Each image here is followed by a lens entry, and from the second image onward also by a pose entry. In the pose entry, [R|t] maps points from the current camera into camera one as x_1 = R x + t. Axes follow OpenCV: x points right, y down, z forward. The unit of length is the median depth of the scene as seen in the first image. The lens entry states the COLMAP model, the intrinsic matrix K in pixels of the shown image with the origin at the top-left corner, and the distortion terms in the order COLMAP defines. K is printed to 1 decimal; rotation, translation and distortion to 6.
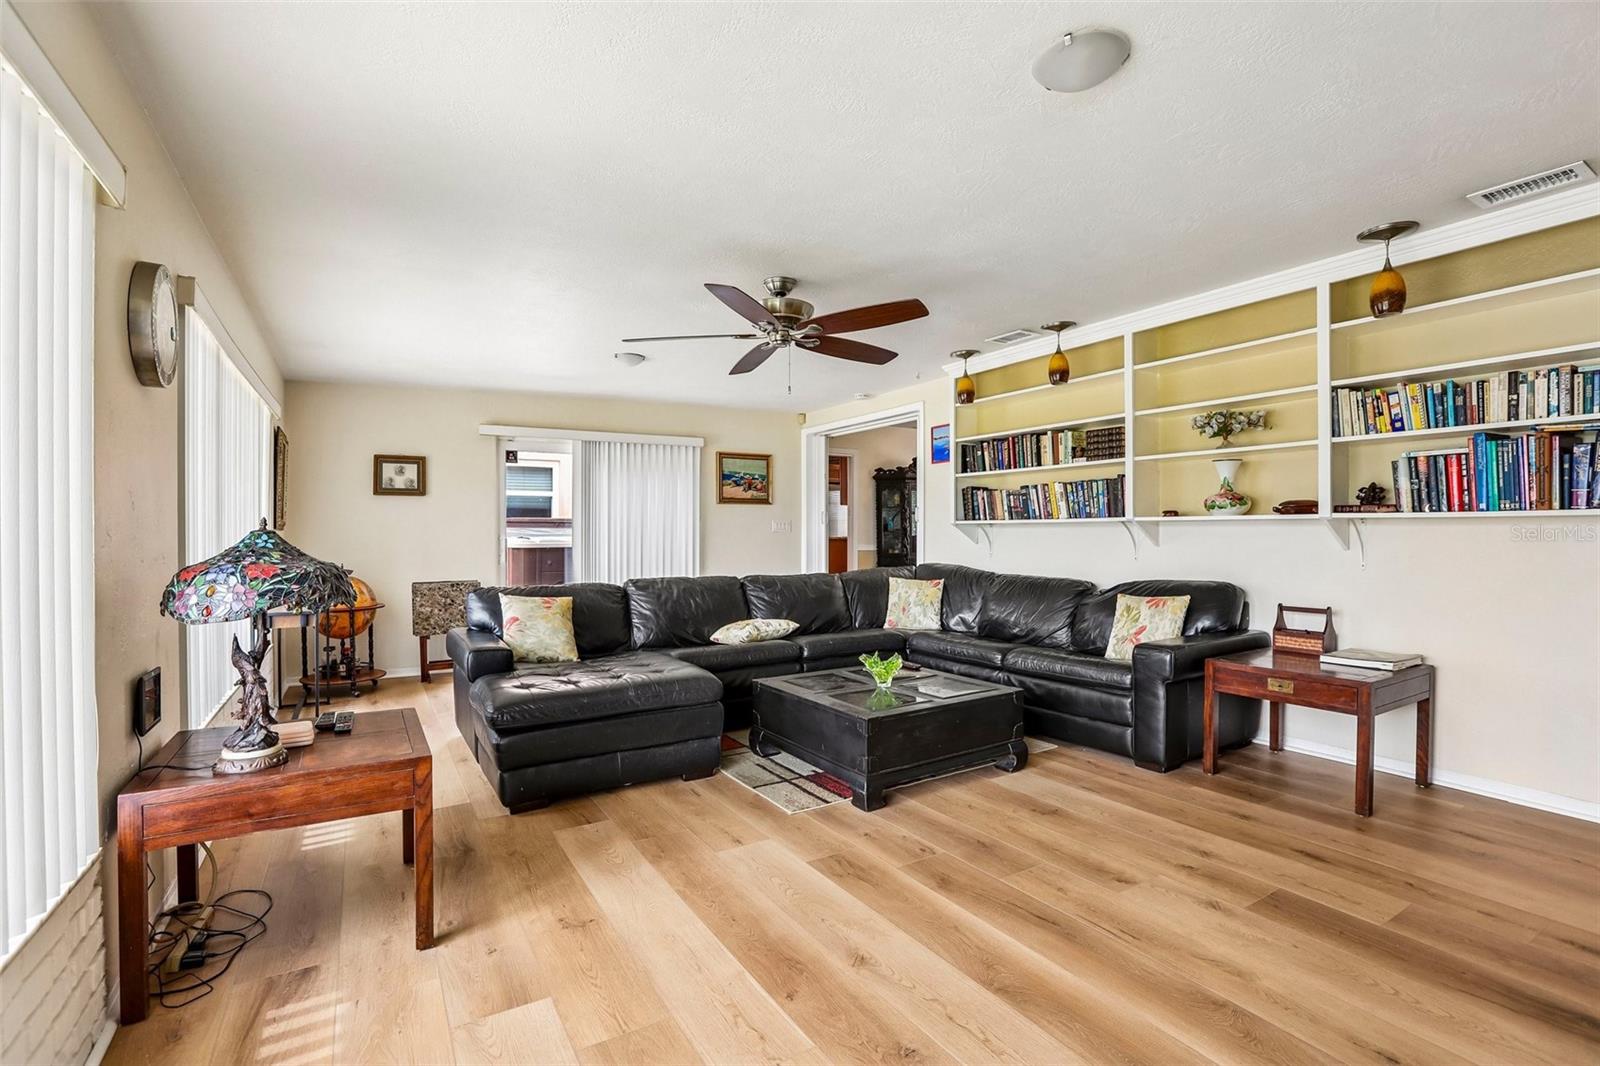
lens RADIAL K [[727.7, 0, 797.2], [0, 727.7, 528.0], [0, 0, 1]] dist [-0.033317, -0.000194]
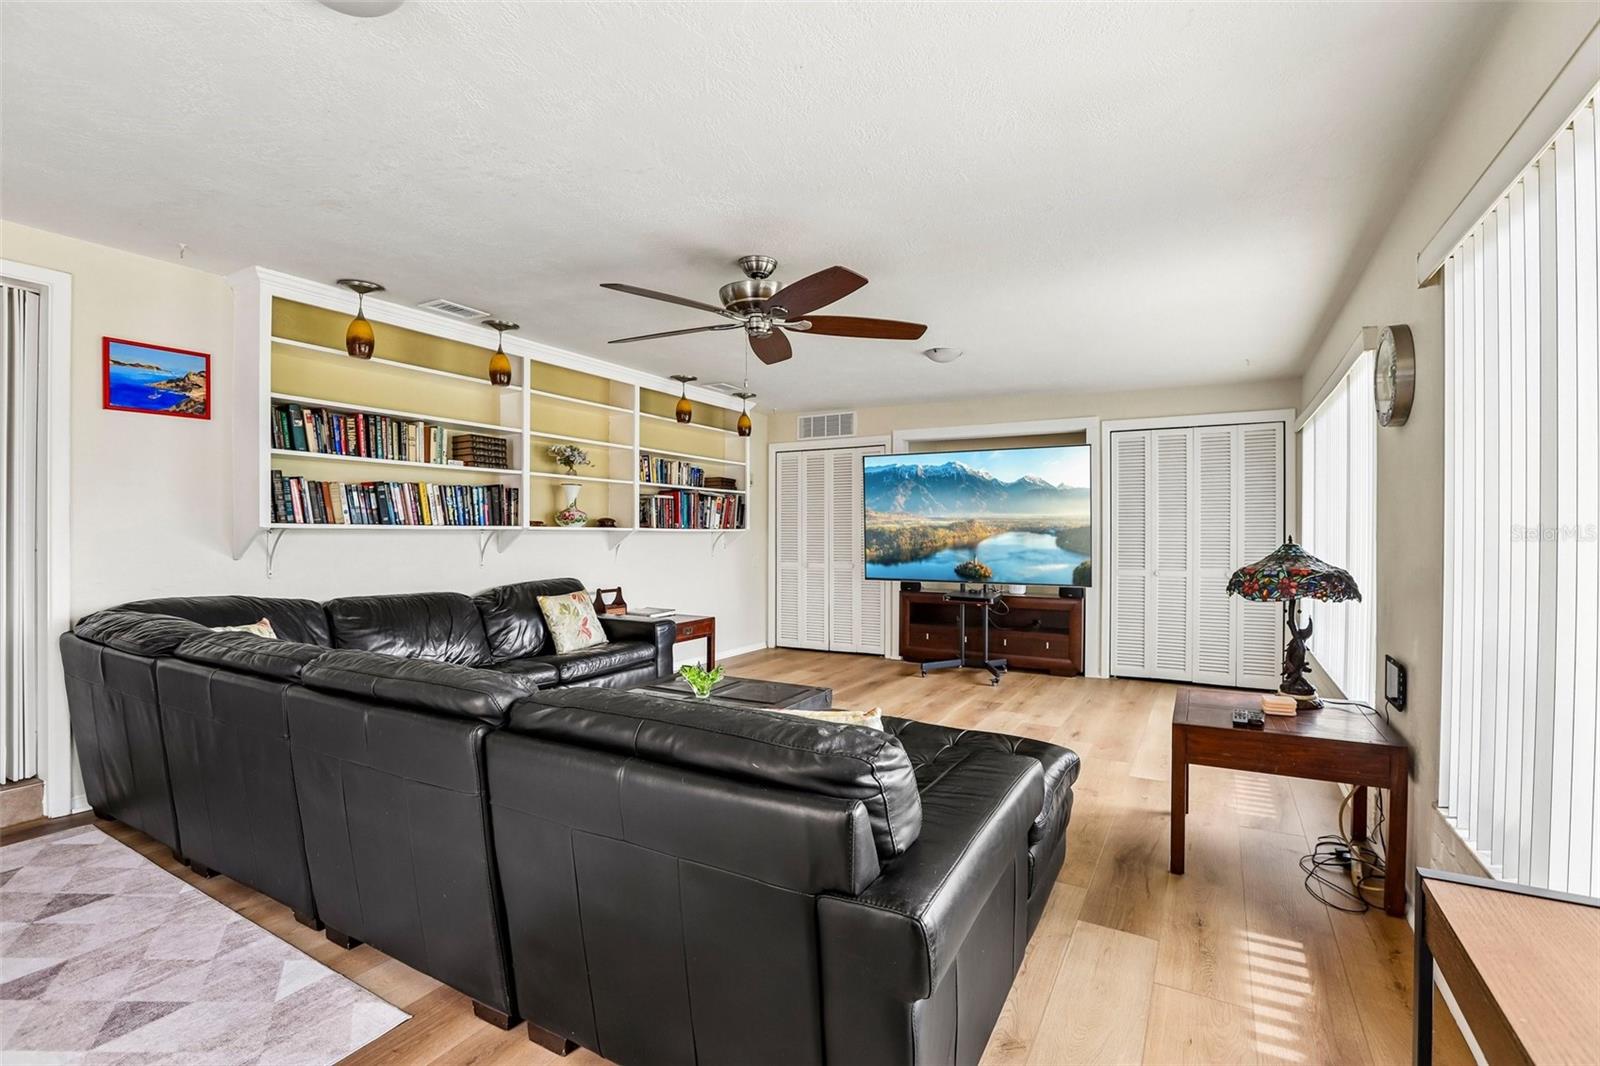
lens RADIAL K [[727.7, 0, 797.6], [0, 727.7, 539.3], [0, 0, 1]] dist [-0.033317, -0.000194]
pose [[-0.475641, 0.001538, 0.879638, -0.632896], [0.002197, 0.999997, -0.000561, 0.006087], [-0.879637, 0.001665, -0.475643, 1.050950]]
